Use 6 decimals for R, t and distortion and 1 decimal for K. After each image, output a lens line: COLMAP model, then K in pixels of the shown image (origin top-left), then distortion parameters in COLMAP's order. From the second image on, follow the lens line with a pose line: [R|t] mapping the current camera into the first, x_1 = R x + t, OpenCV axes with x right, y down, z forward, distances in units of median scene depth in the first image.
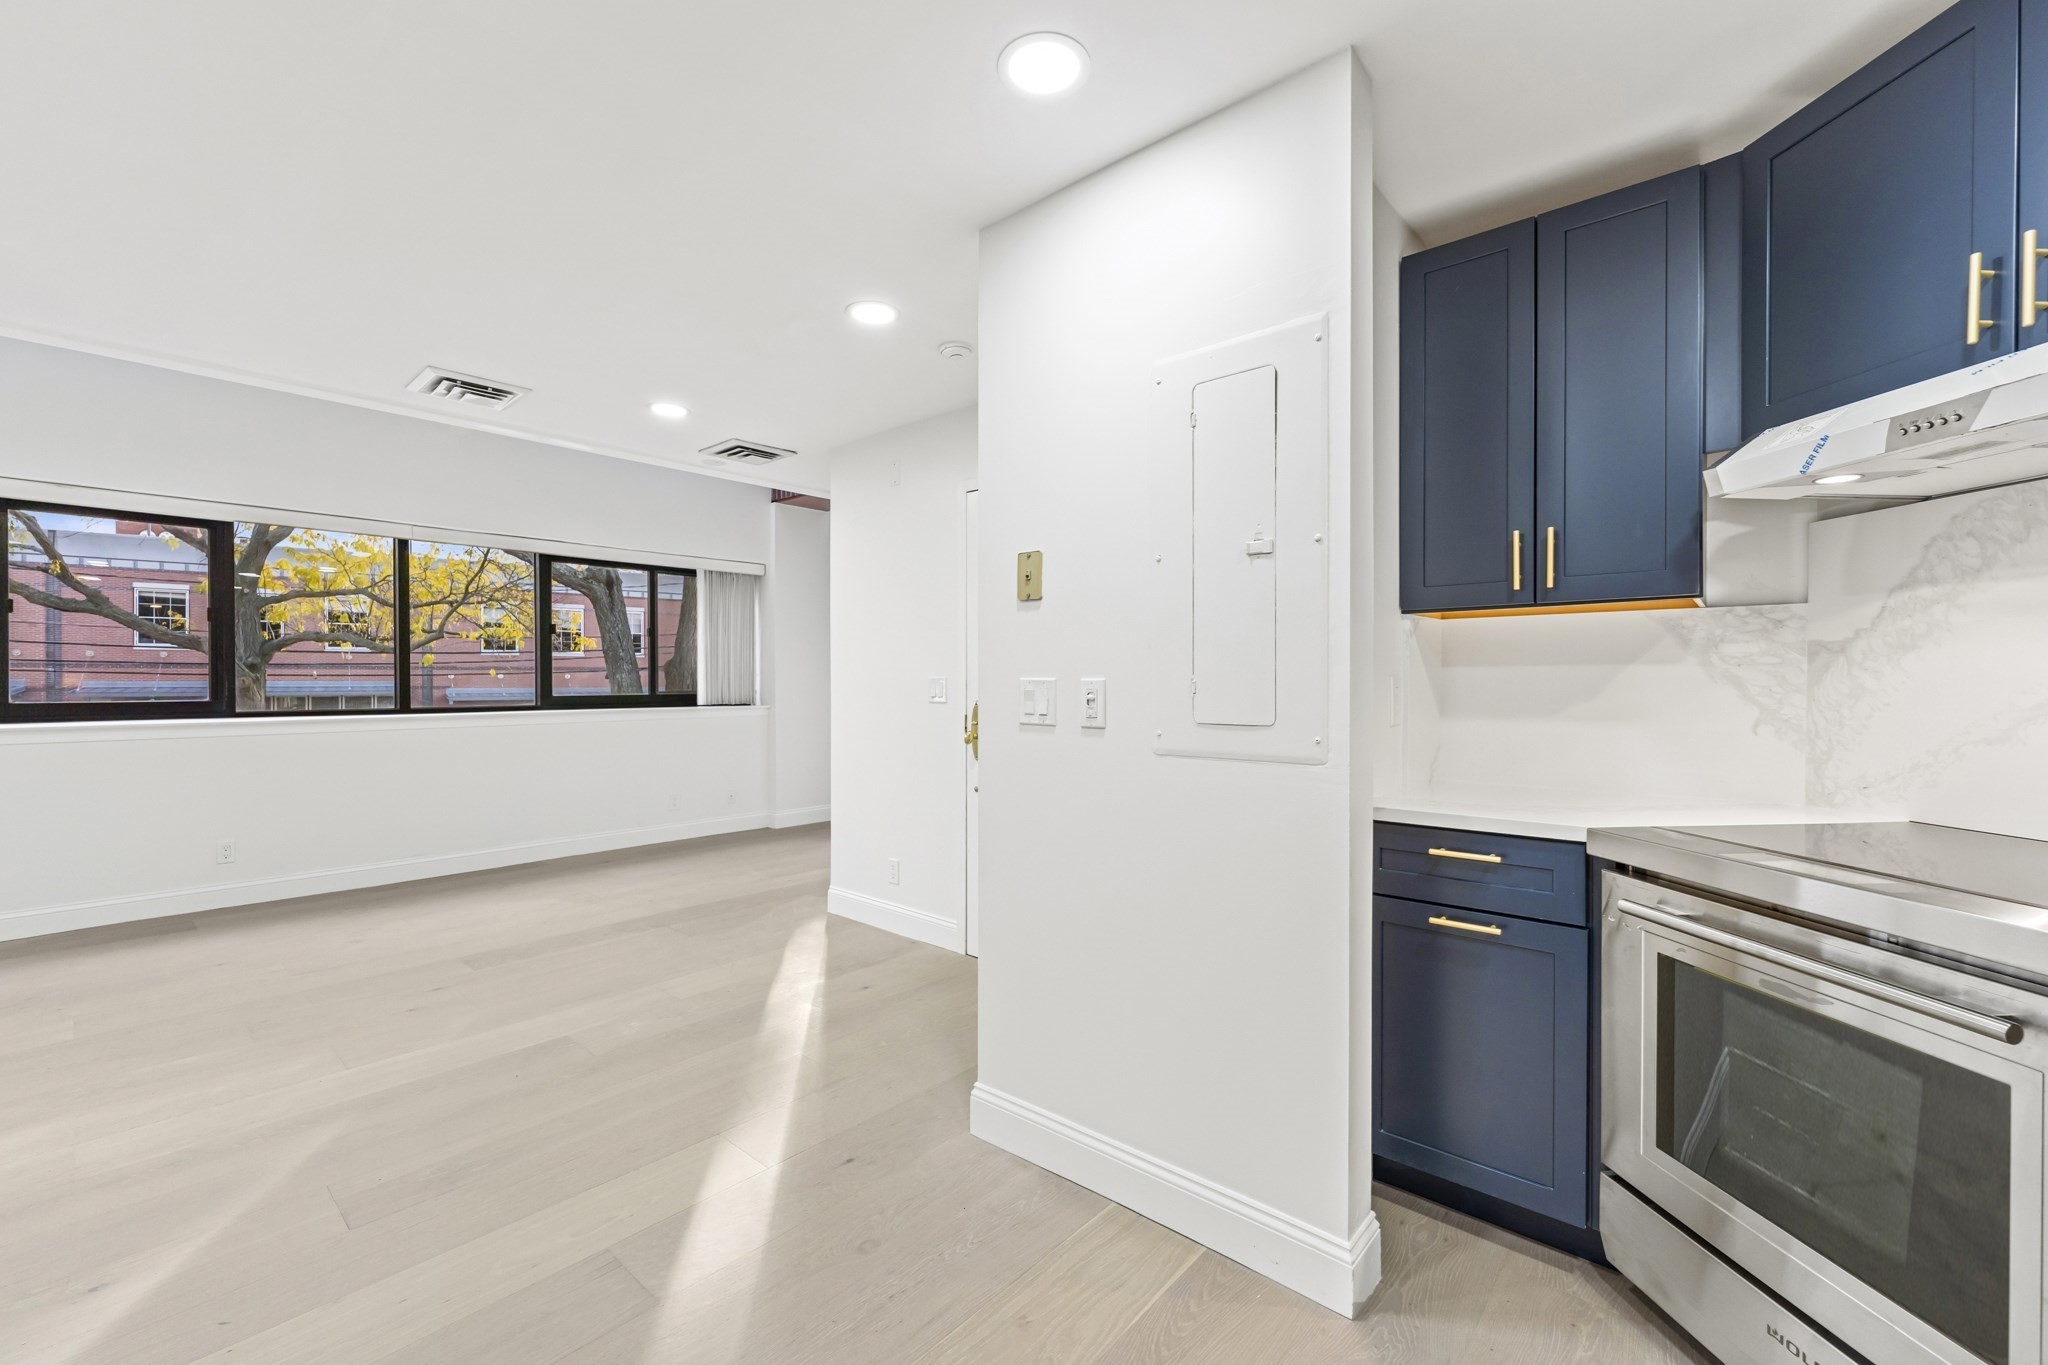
lens RADIAL K [[841.3, 0, 1033.1], [0, 841.3, 689.2], [0, 0, 1]] dist [-0.000507, -0.000582]
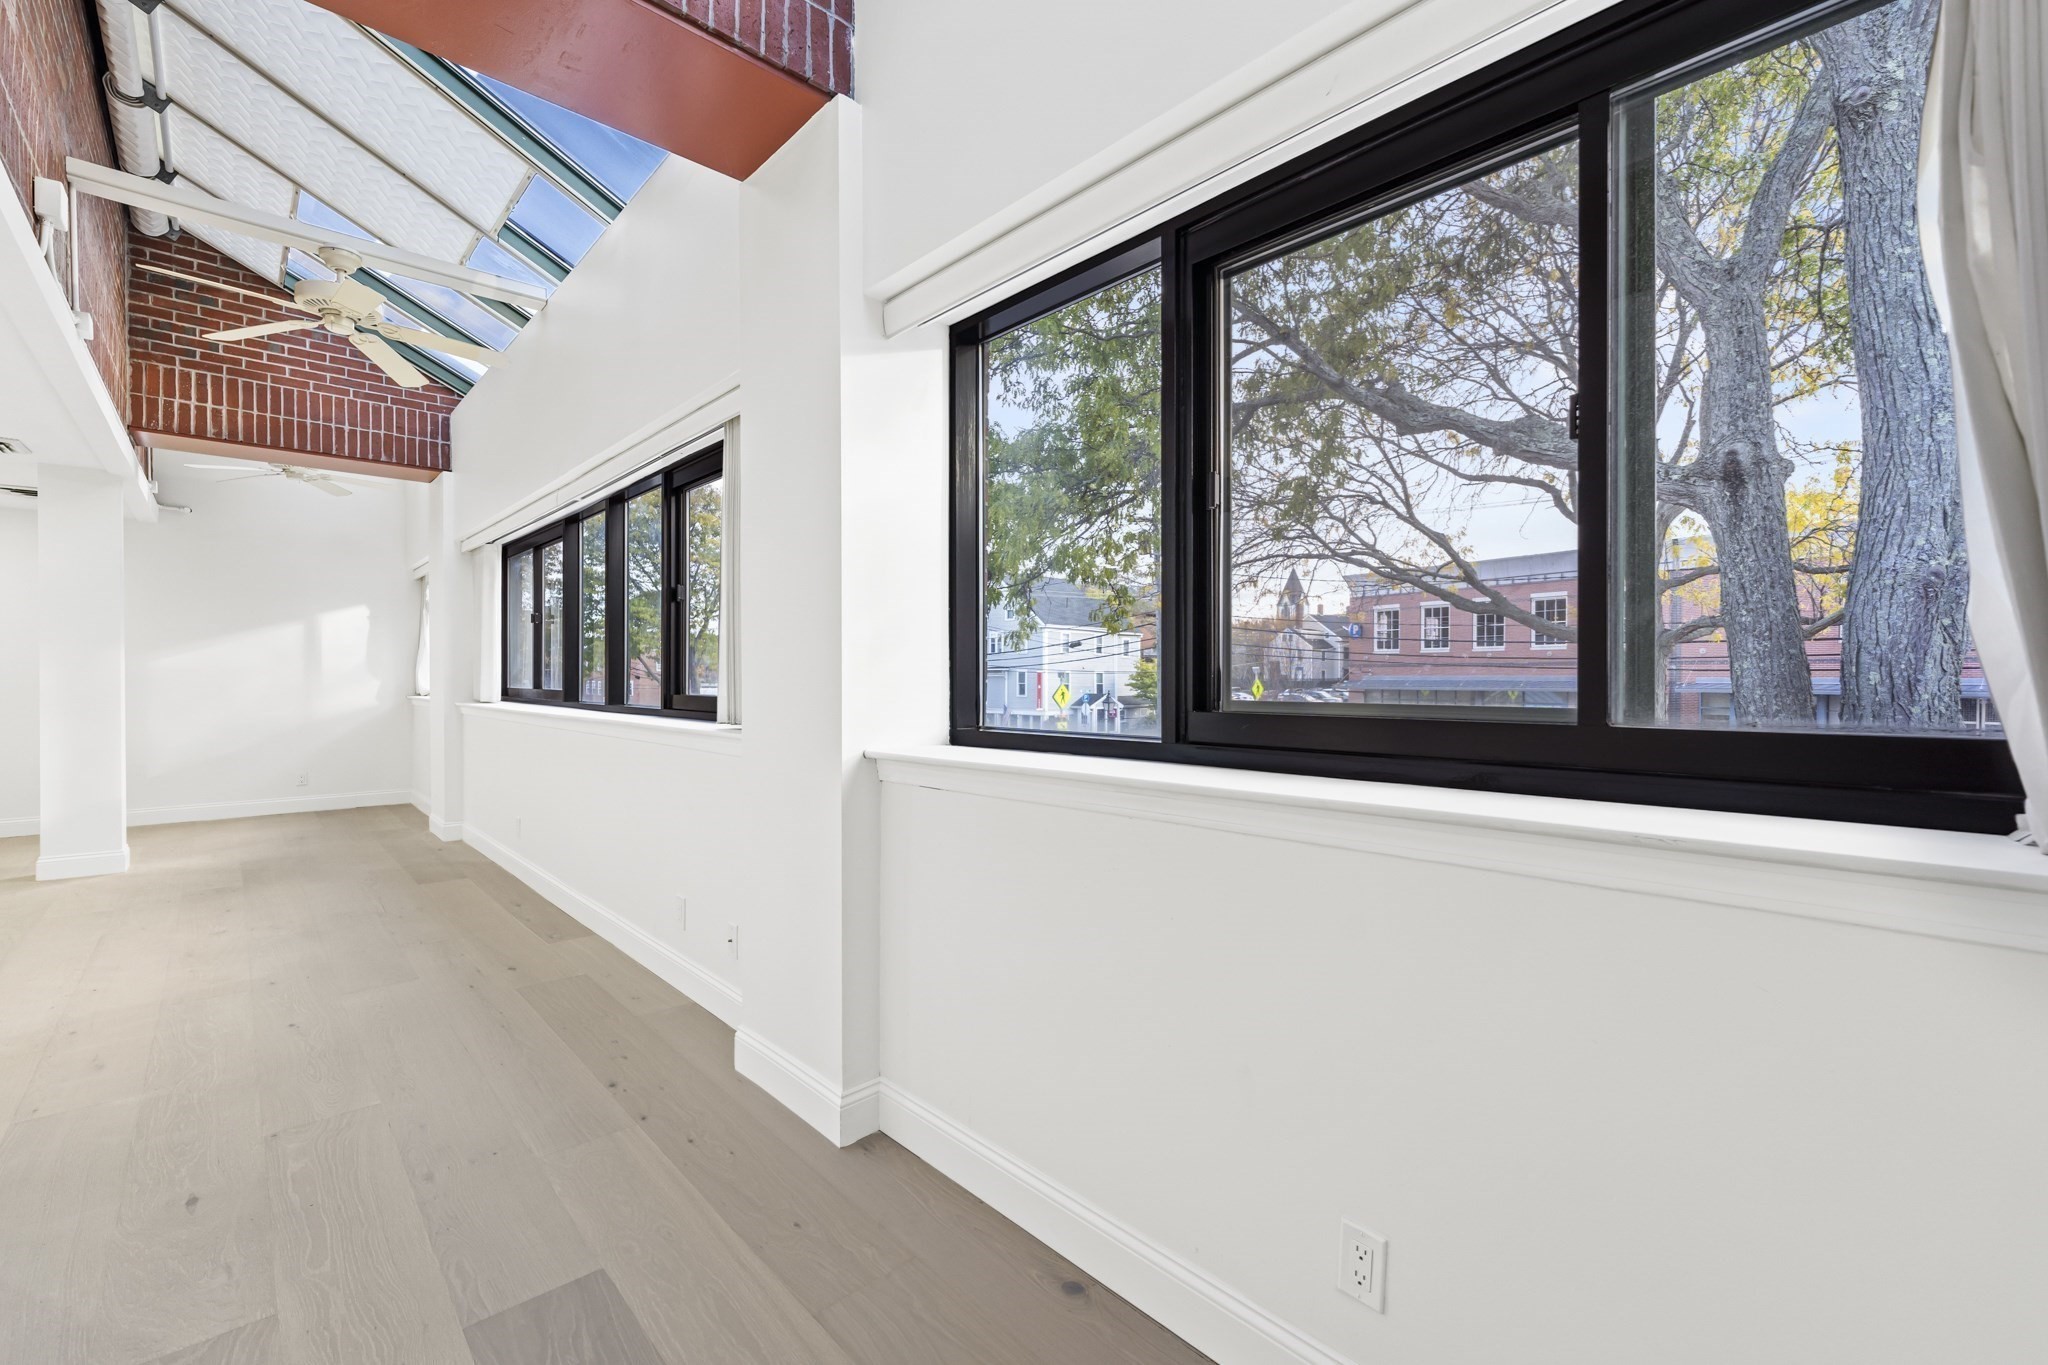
lens RADIAL K [[841.3, 0, 1018.1], [0, 841.3, 689.1], [0, 0, 1]] dist [-0.000507, -0.000582]
pose [[-0.107965, 0.012961, -0.994070, 0.064568], [-0.012450, 0.999819, 0.014388, -0.013429], [0.994077, 0.013930, -0.107784, 1.698947]]
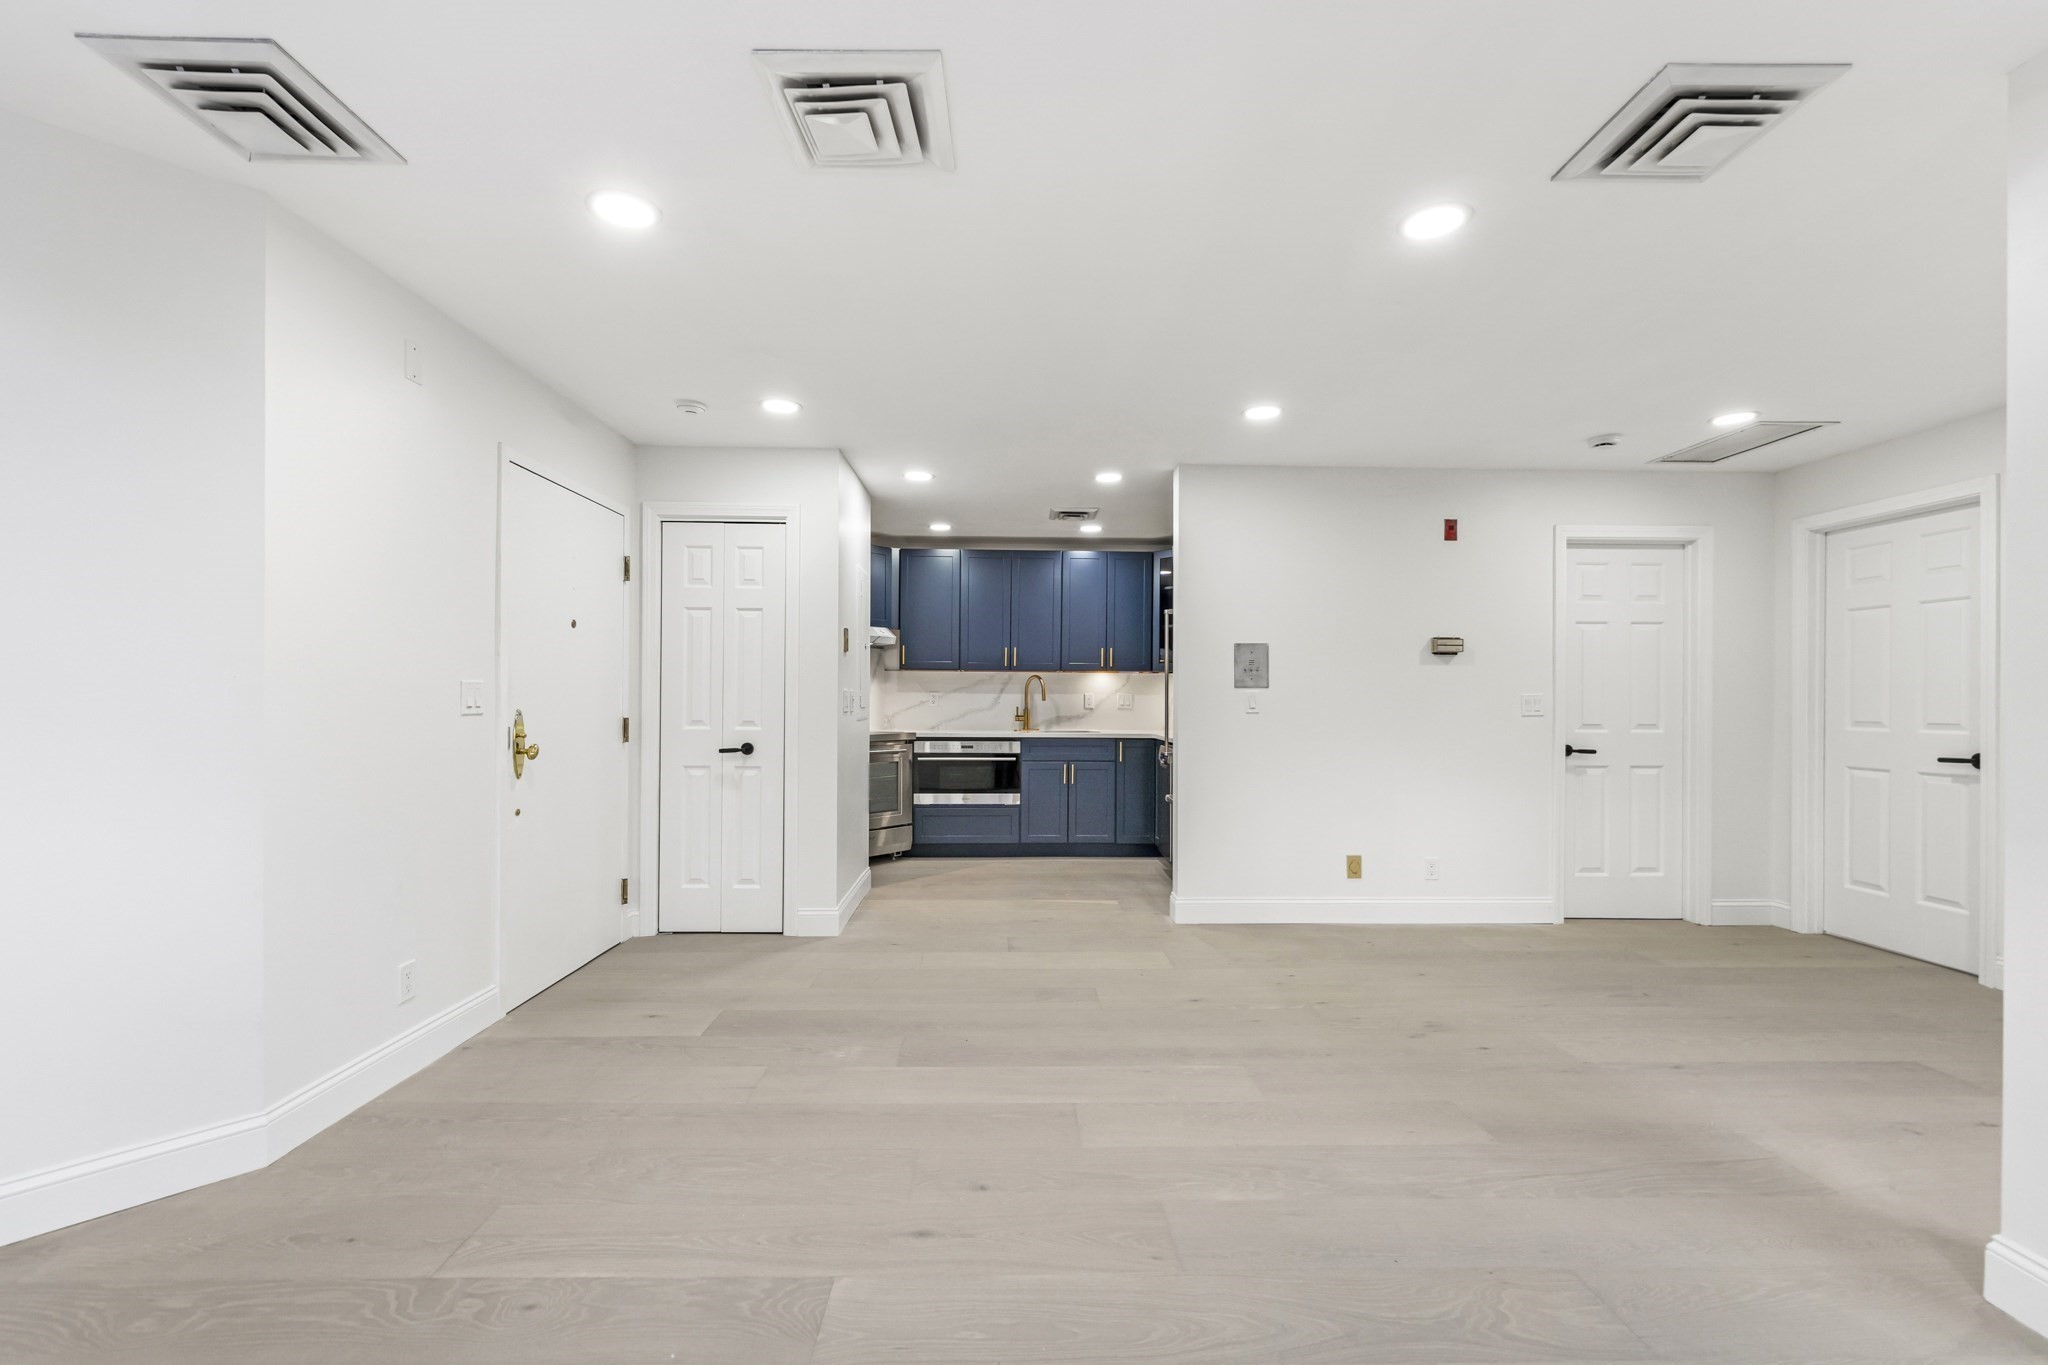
lens RADIAL K [[841.3, 0, 1021.7], [0, 841.3, 697.3], [0, 0, 1]] dist [-0.000507, -0.000582]
pose [[-0.670865, -0.004369, 0.741566, -0.817823], [-0.001848, 0.999989, 0.004220, -0.001586], [-0.741577, 0.001461, -0.670866, 0.929318]]
